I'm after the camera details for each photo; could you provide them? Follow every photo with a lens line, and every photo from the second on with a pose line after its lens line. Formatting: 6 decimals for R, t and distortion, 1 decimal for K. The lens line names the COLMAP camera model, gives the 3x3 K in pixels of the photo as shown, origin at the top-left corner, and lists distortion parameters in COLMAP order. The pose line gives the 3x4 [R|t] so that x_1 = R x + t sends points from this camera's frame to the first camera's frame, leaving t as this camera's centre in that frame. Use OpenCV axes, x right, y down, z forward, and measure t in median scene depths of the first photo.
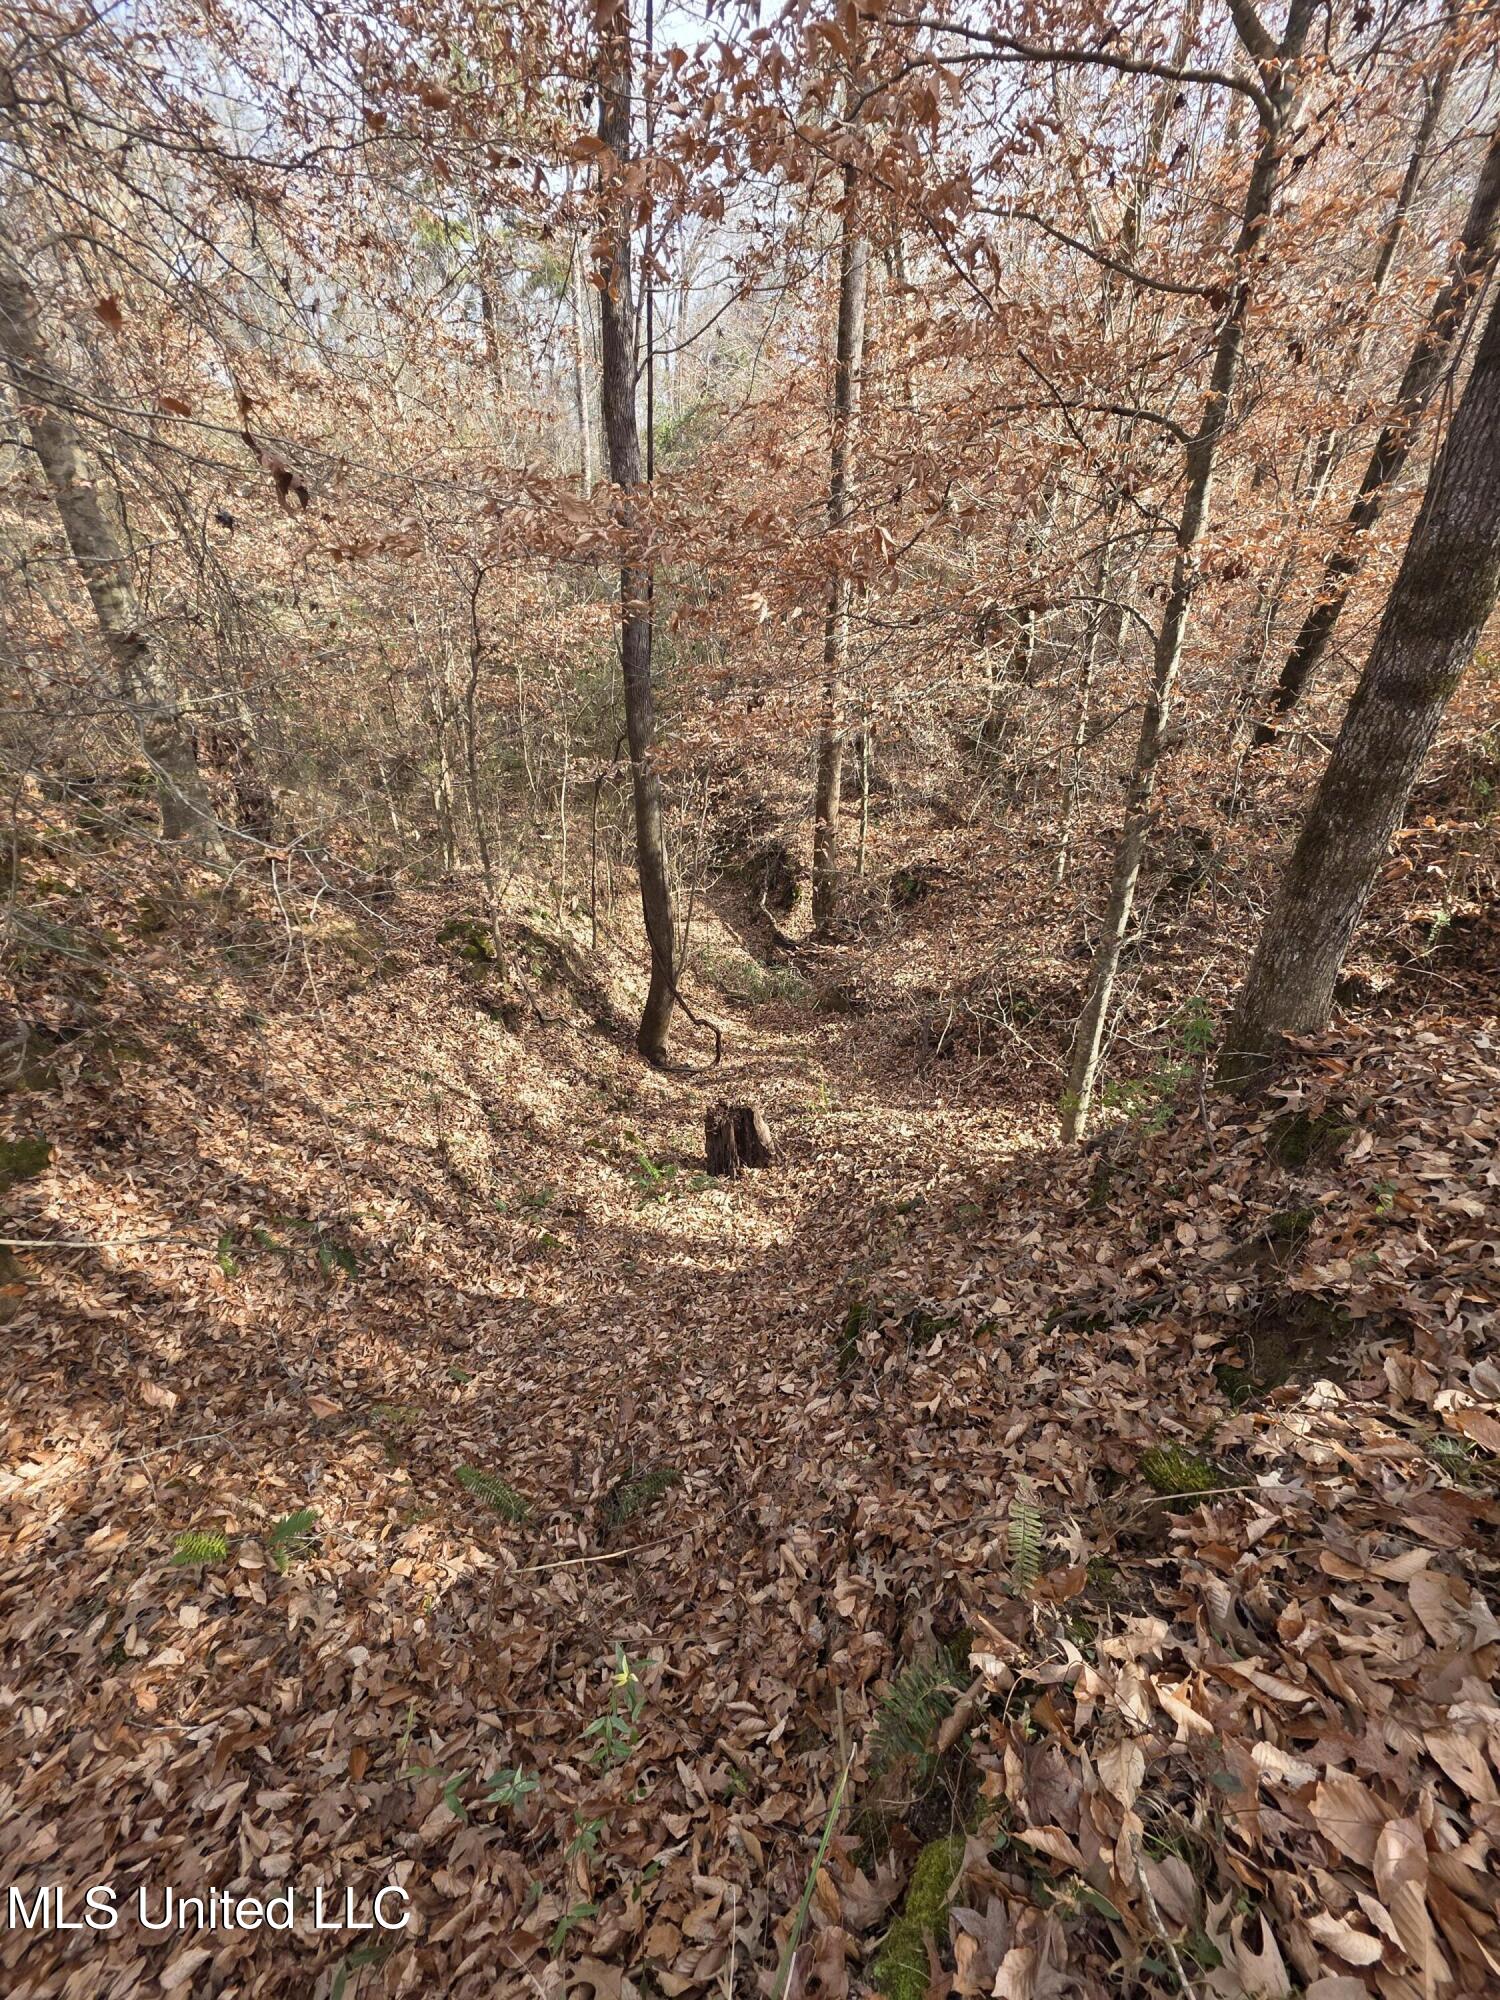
lens RADIAL K [[796.9, 0, 747.8], [0, 796.9, 995.7], [0, 0, 1]] dist [0.001143, 0.000779]
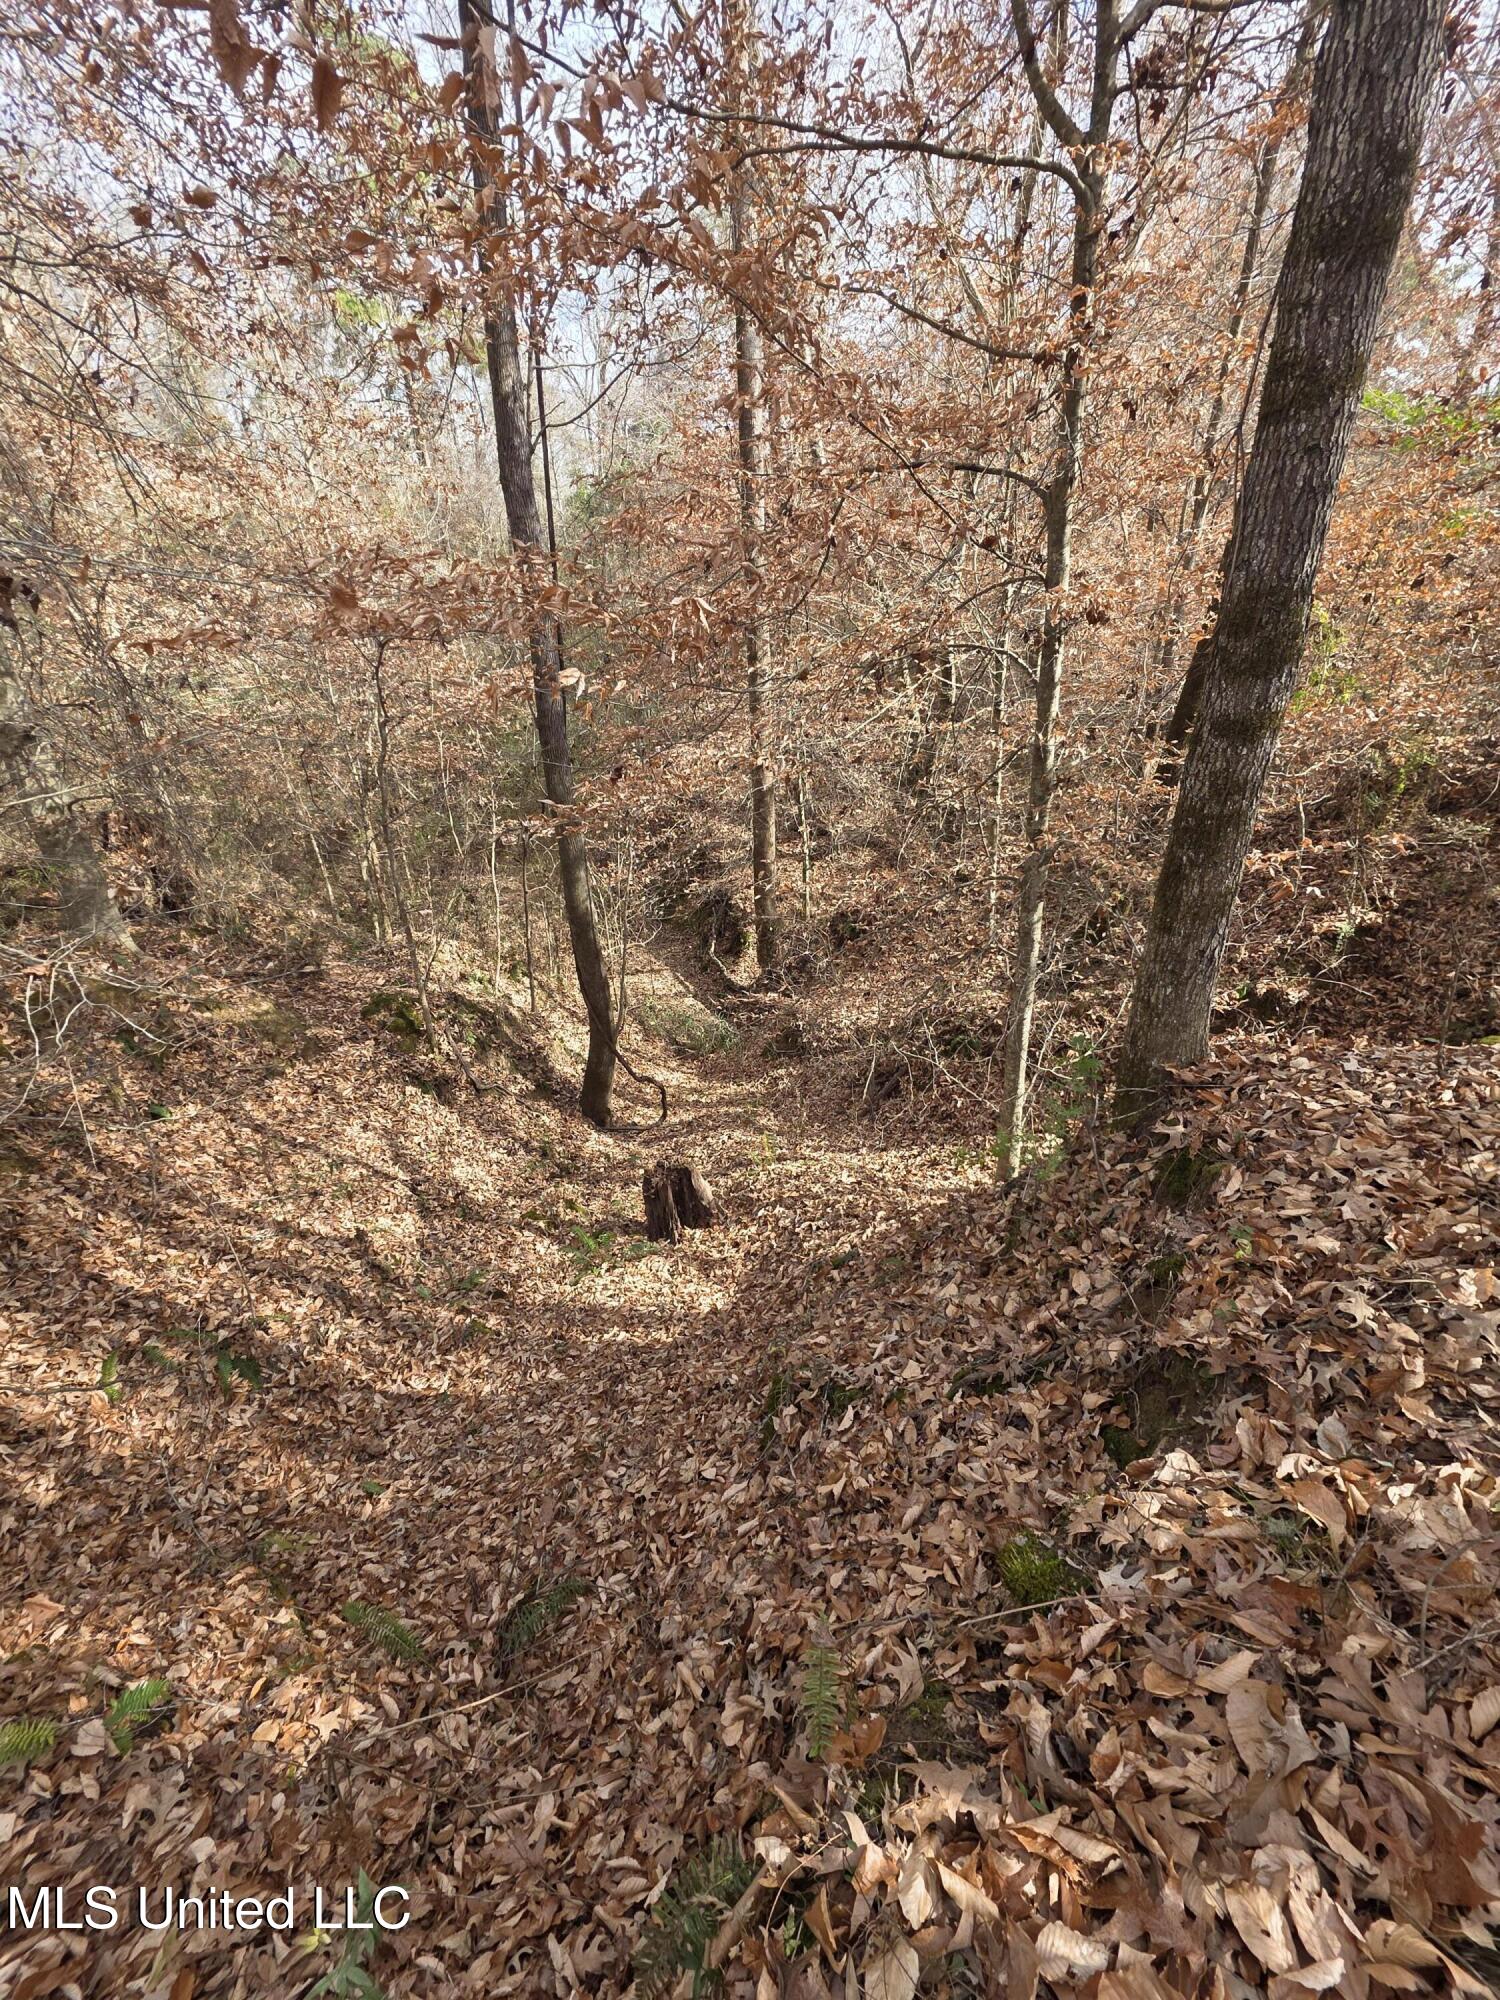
lens RADIAL K [[796.9, 0, 754.3], [0, 796.9, 1000.5], [0, 0, 1]] dist [0.001143, 0.000779]
pose [[0.996378, -0.067904, 0.051190, 0.100218], [0.070327, 0.996411, -0.047111, -0.022388], [-0.047807, 0.050540, 0.997577, 0.021404]]
